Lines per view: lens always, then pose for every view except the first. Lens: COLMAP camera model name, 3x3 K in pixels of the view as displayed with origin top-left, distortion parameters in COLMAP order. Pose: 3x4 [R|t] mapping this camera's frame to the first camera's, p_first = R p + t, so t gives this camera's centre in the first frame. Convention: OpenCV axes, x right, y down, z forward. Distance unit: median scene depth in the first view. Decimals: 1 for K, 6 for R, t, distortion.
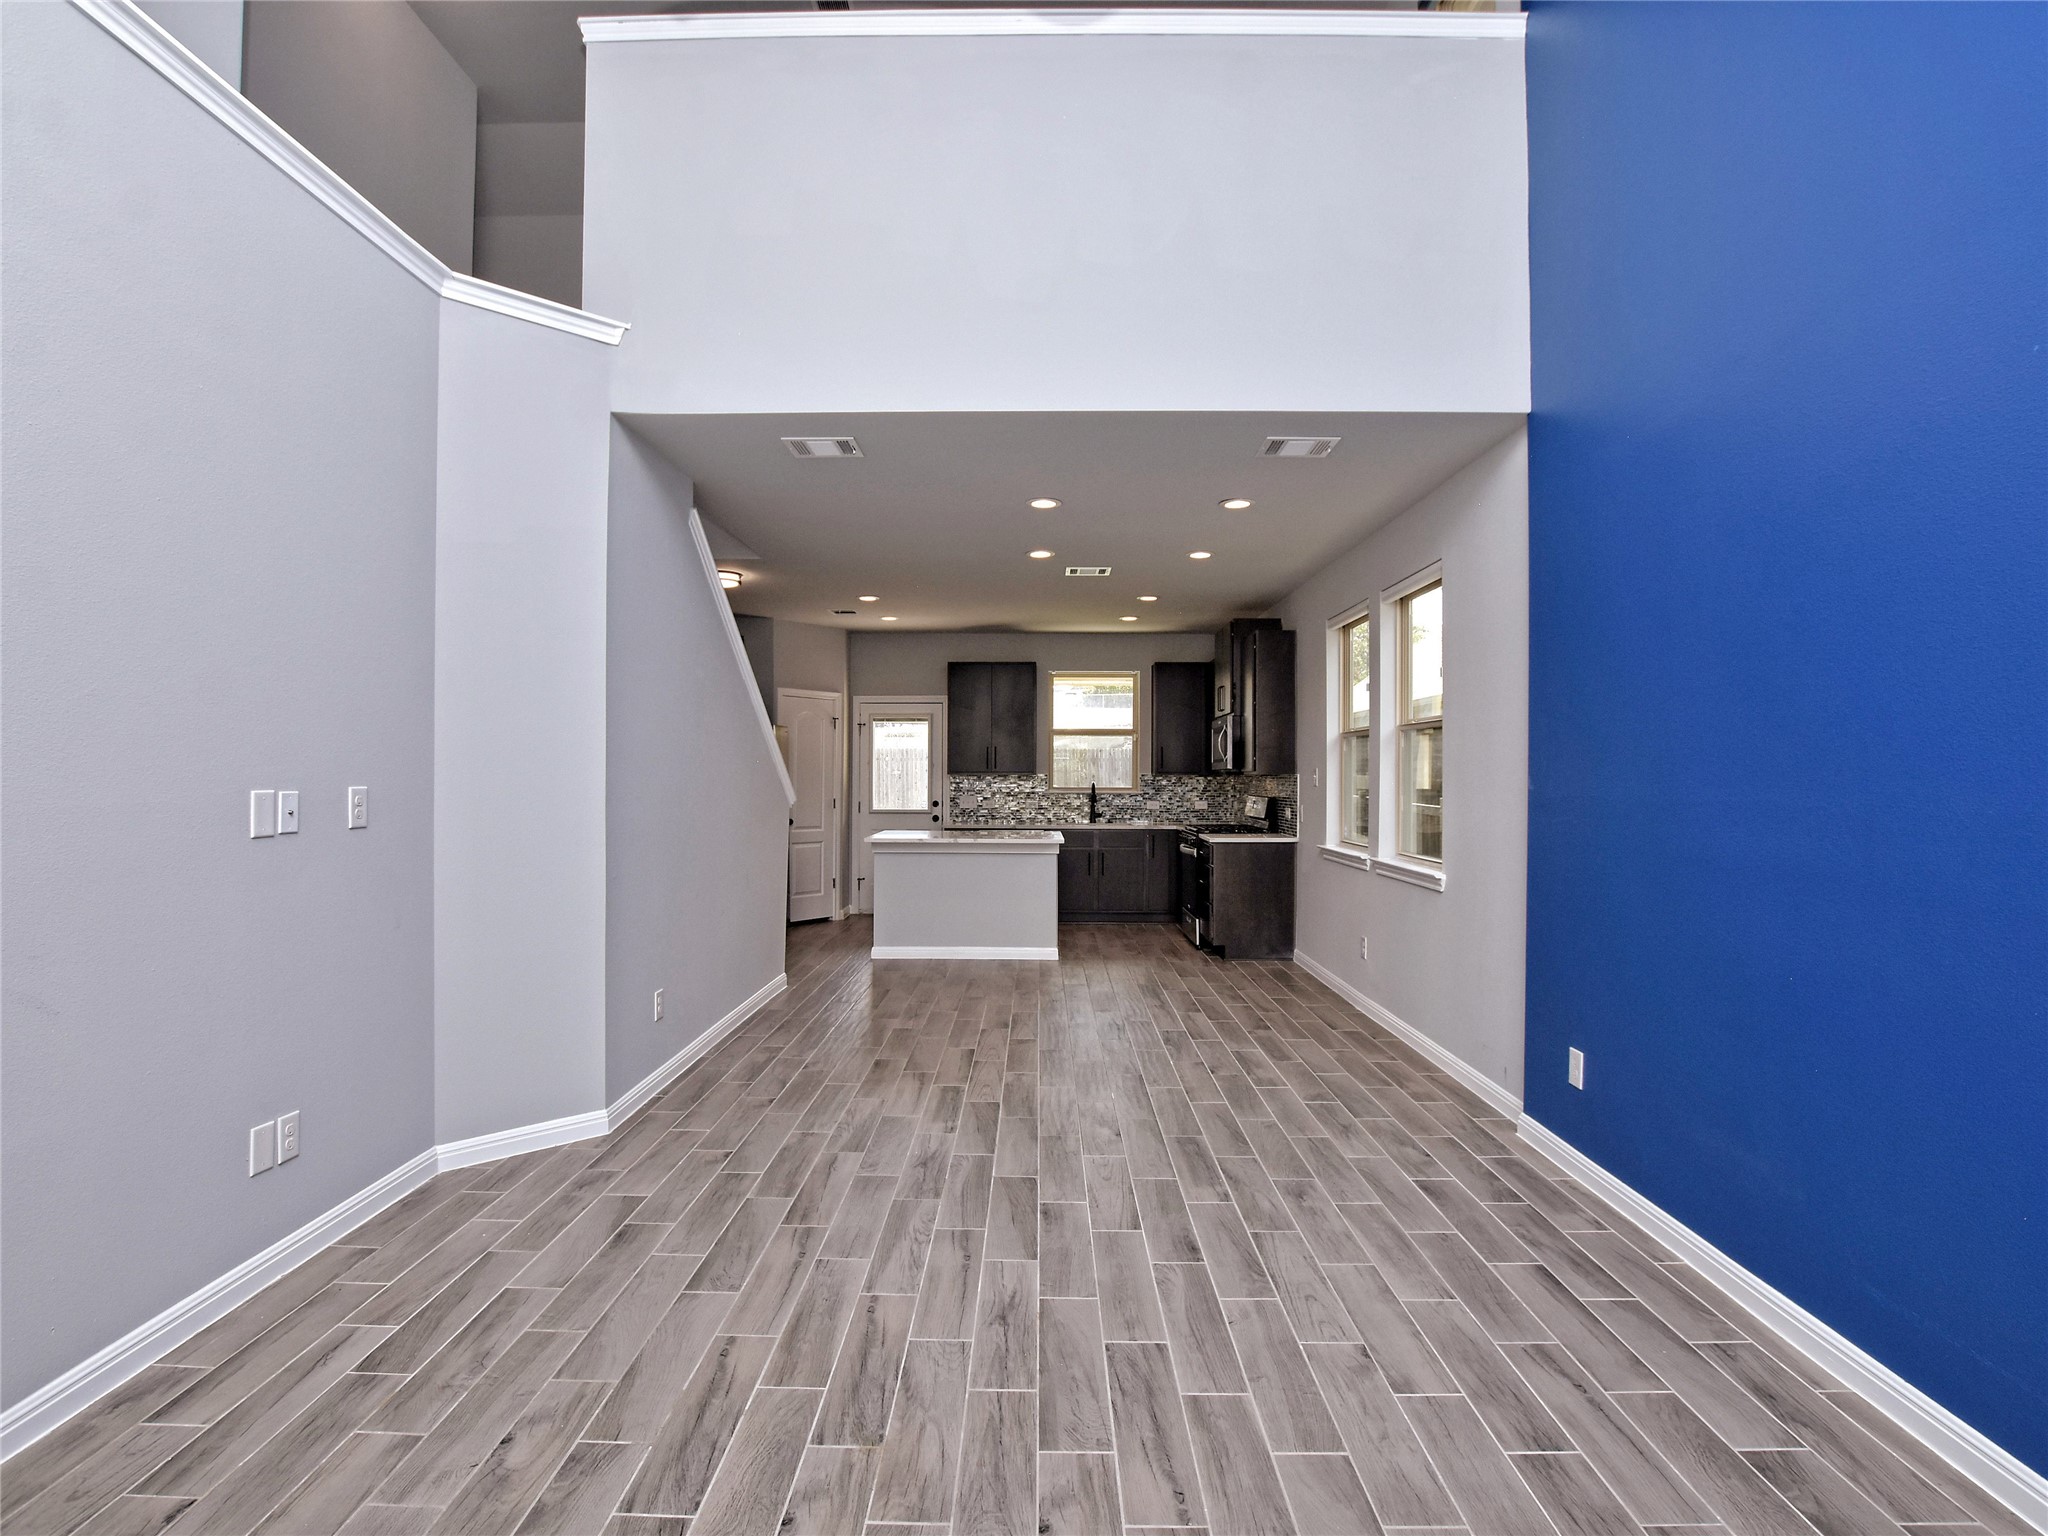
lens RADIAL K [[1015.6, 0, 1018.7], [0, 1015.6, 775.6], [0, 0, 1]] dist [-0.037062, 0.004577]
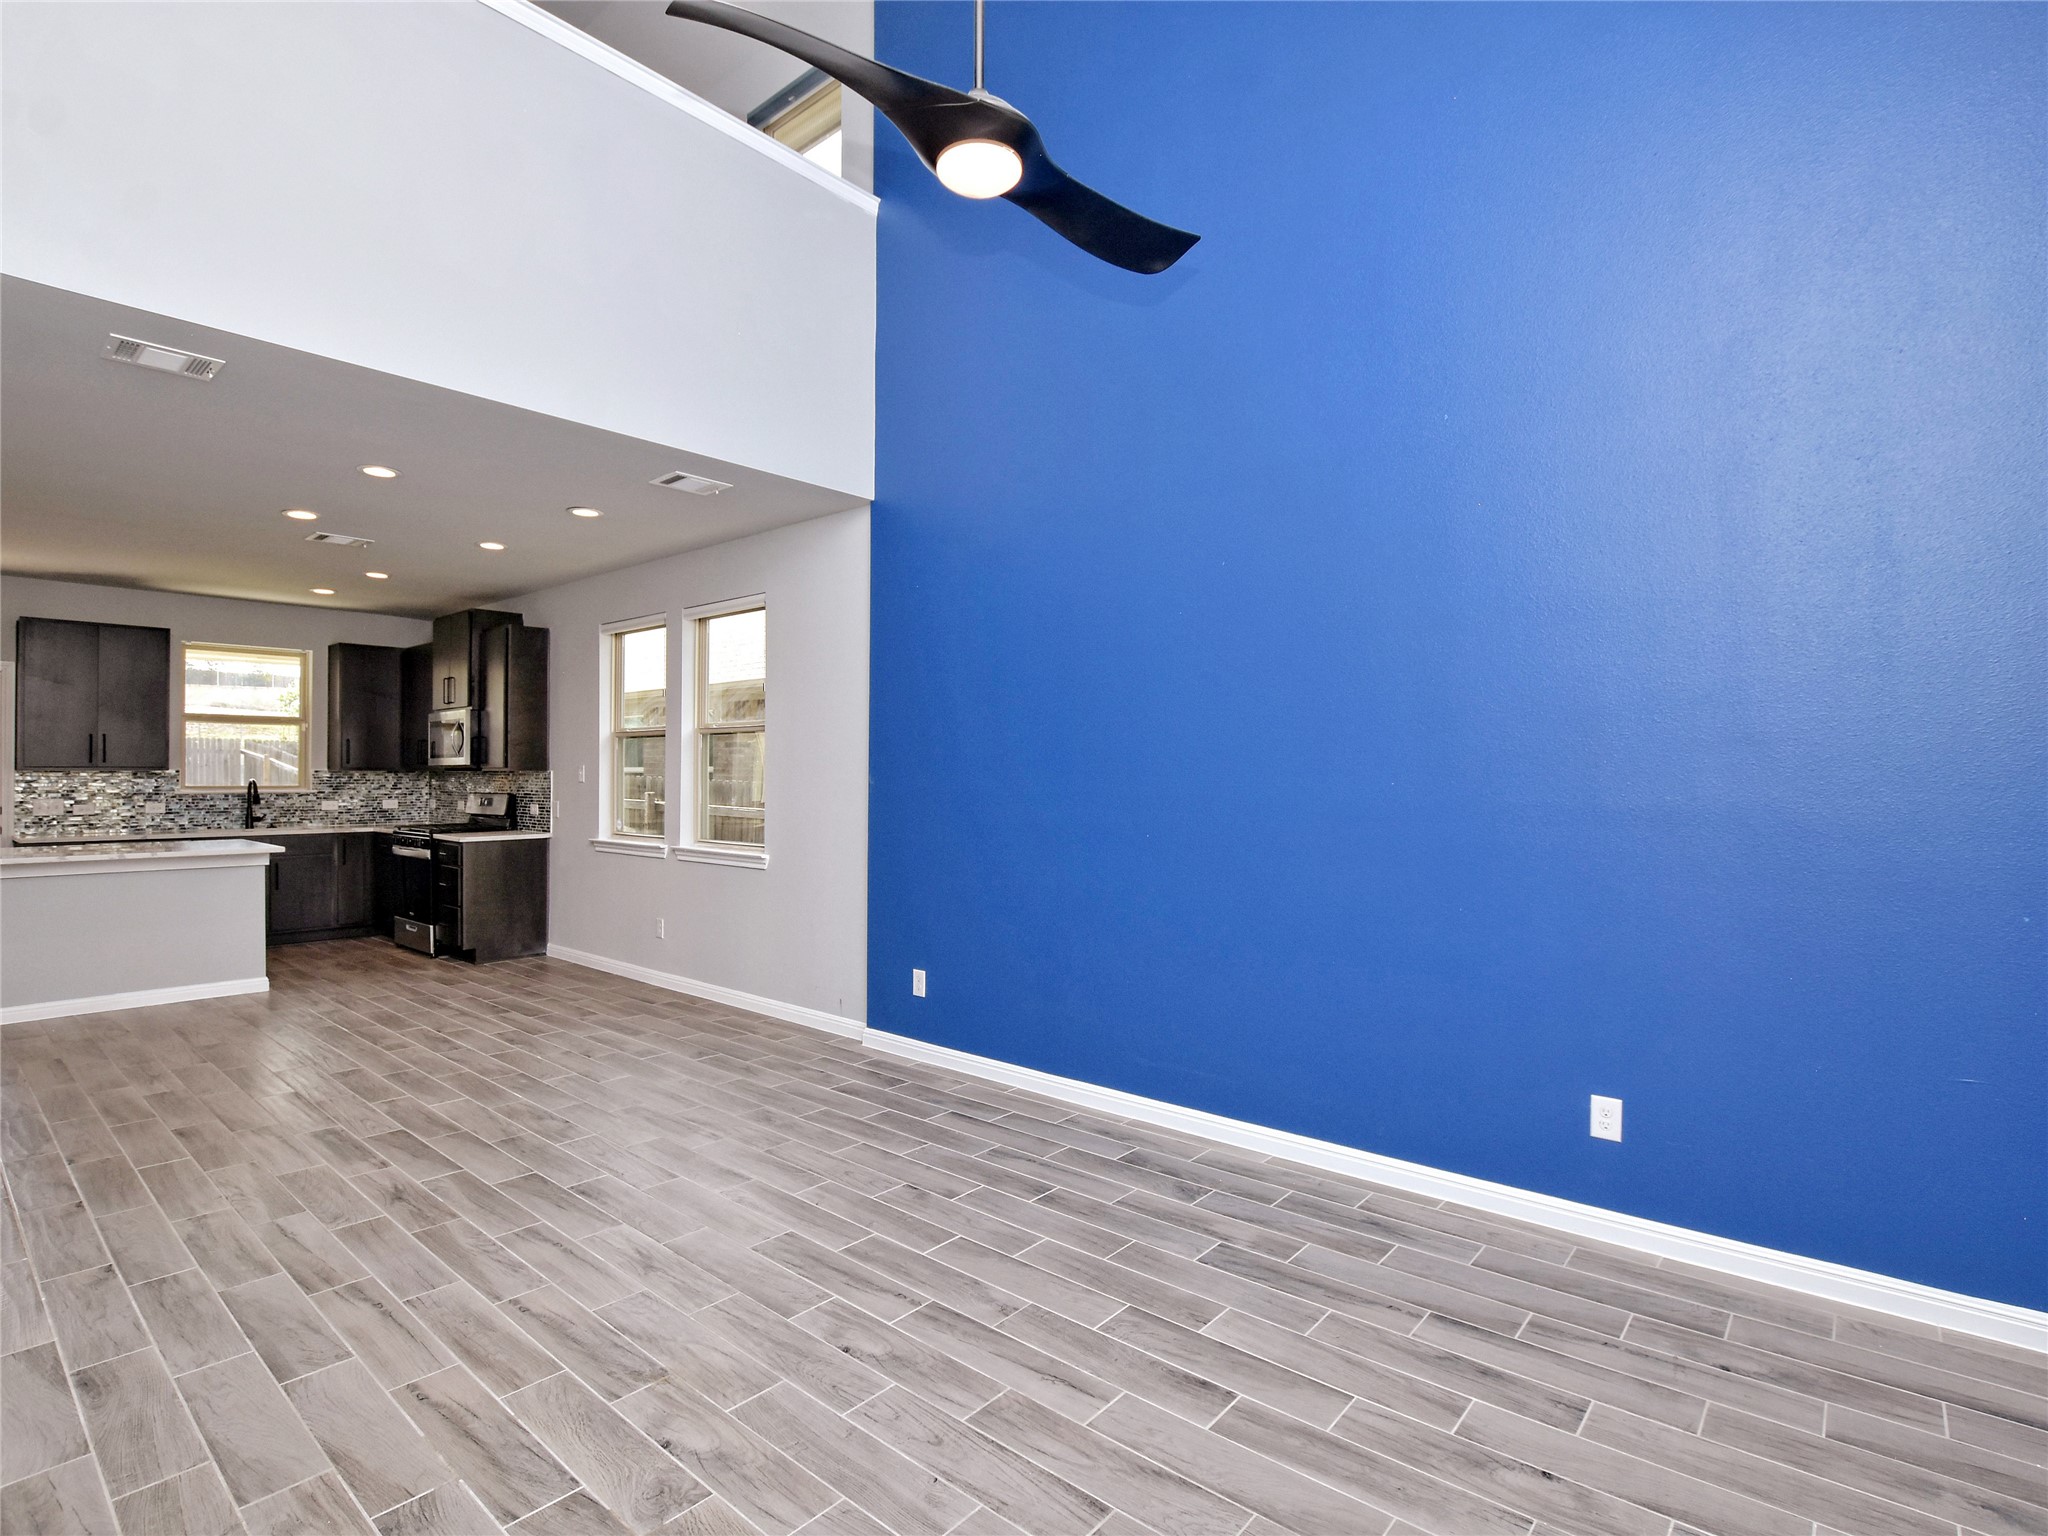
lens RADIAL K [[1015.6, 0, 1019.3], [0, 1015.6, 773.1], [0, 0, 1]] dist [-0.037062, 0.004577]
pose [[0.636781, -0.000633, 0.771044, -0.424325], [-0.001468, 0.999997, 0.002034, -0.003581], [-0.771043, -0.002427, 0.636778, -0.008189]]
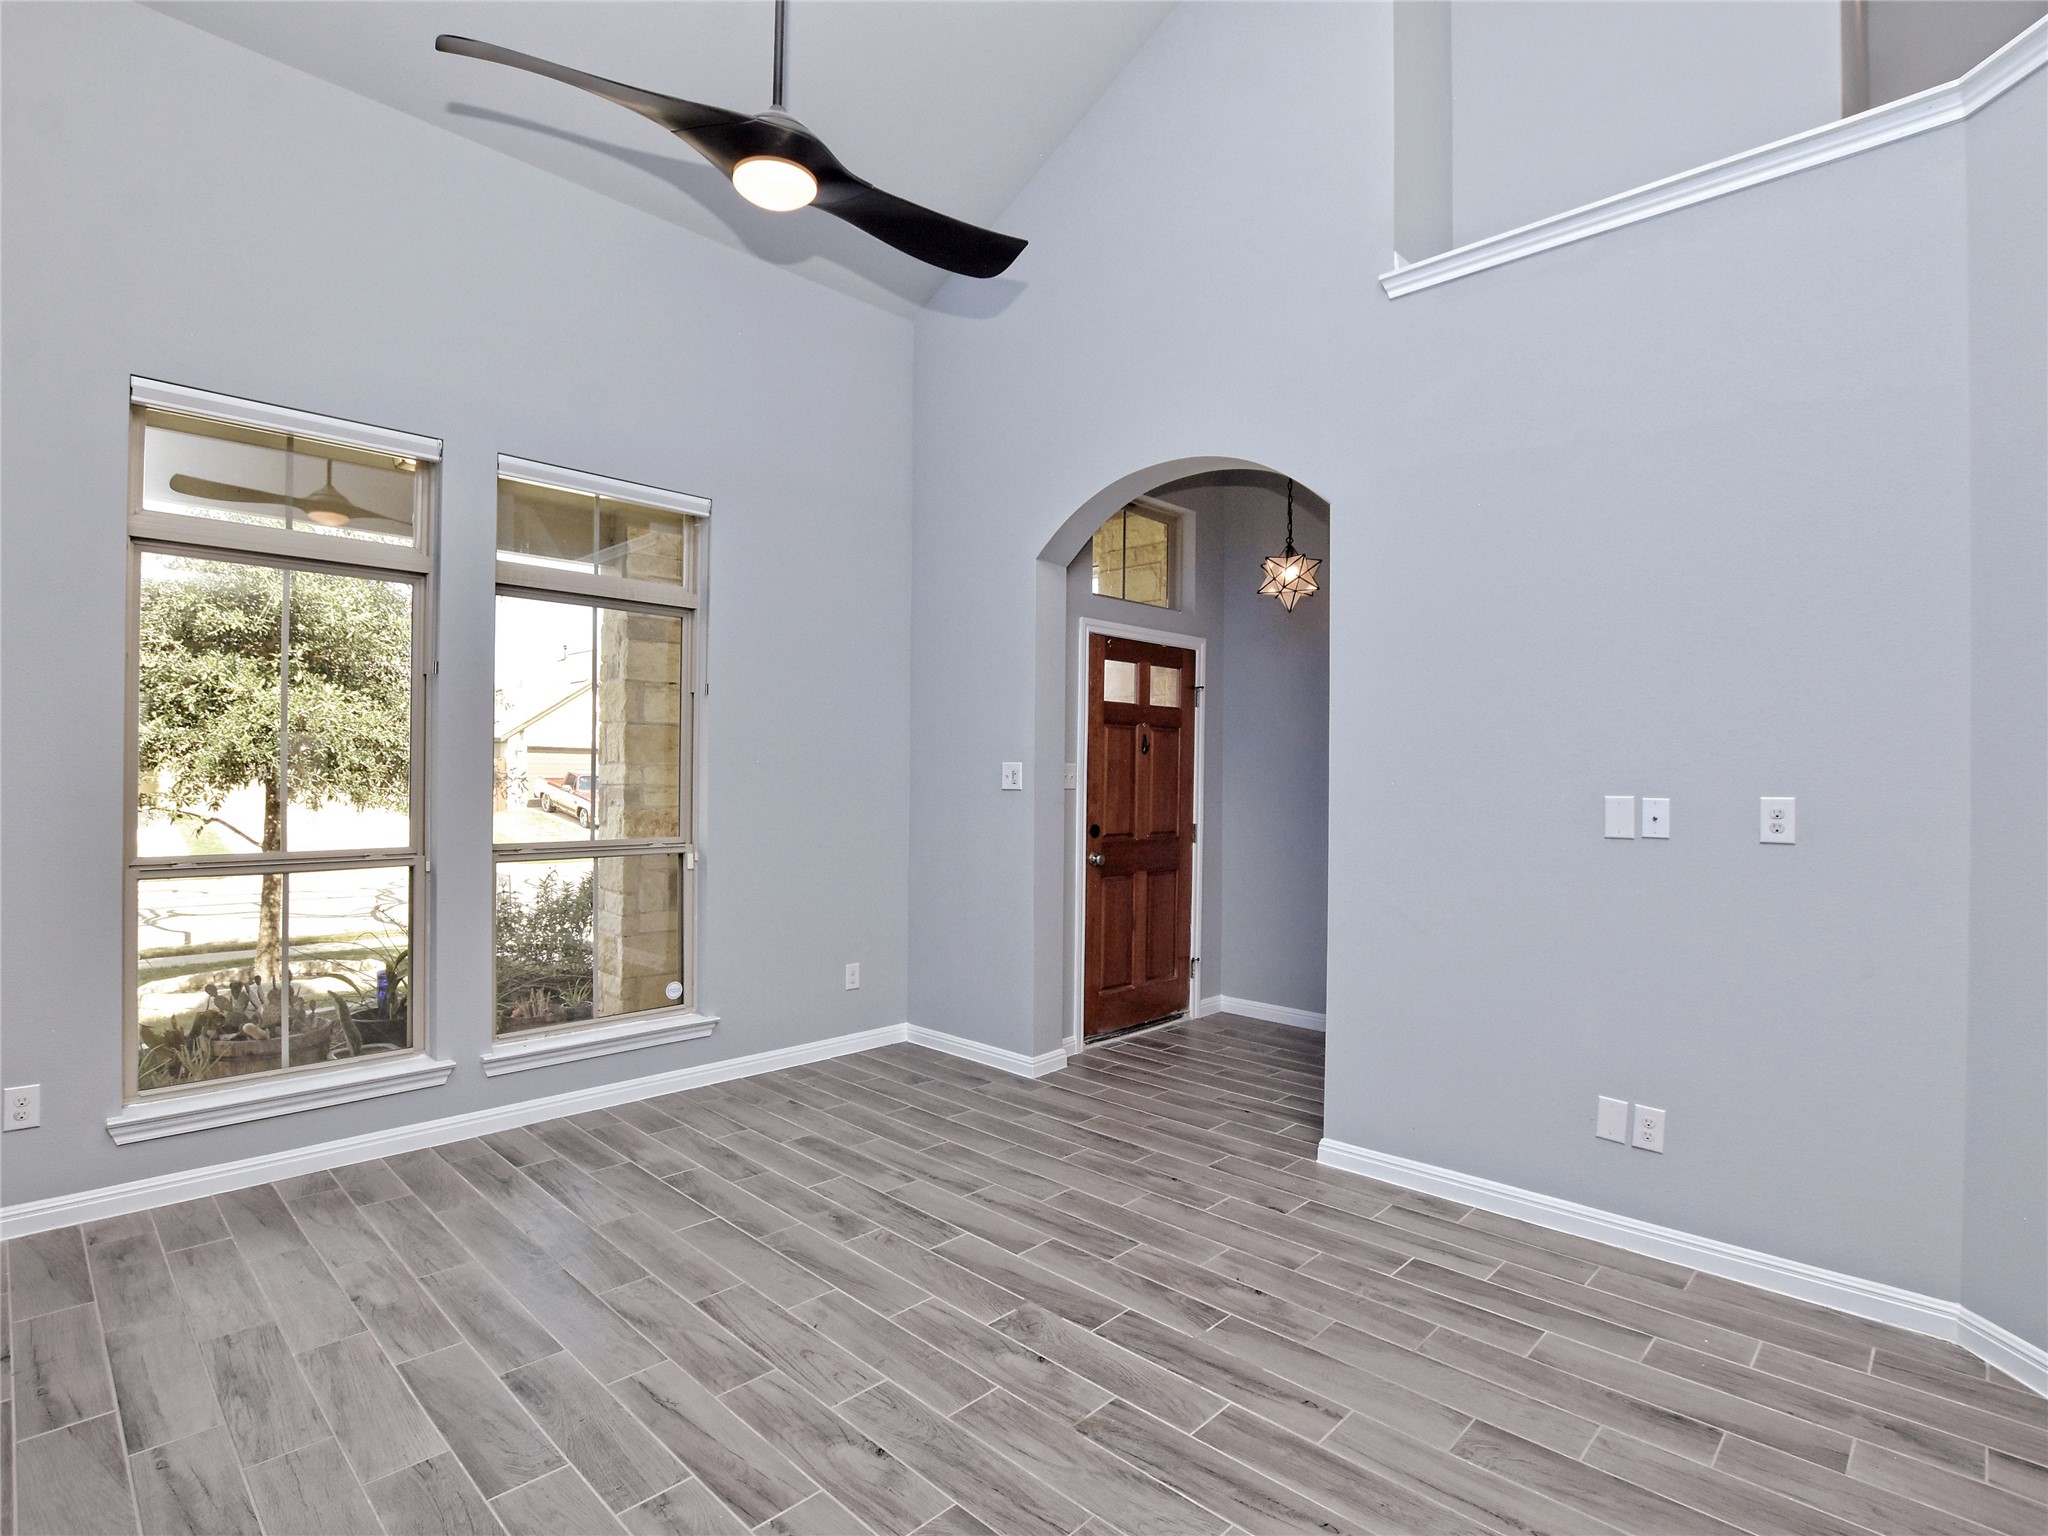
lens RADIAL K [[1015.6, 0, 1028.0], [0, 1015.6, 769.4], [0, 0, 1]] dist [-0.037062, 0.004577]
pose [[-0.676754, -0.015015, -0.736056, 0.371881], [-0.015036, 0.999865, -0.006571, 0.001105], [0.736055, 0.006620, -0.676889, 0.934340]]
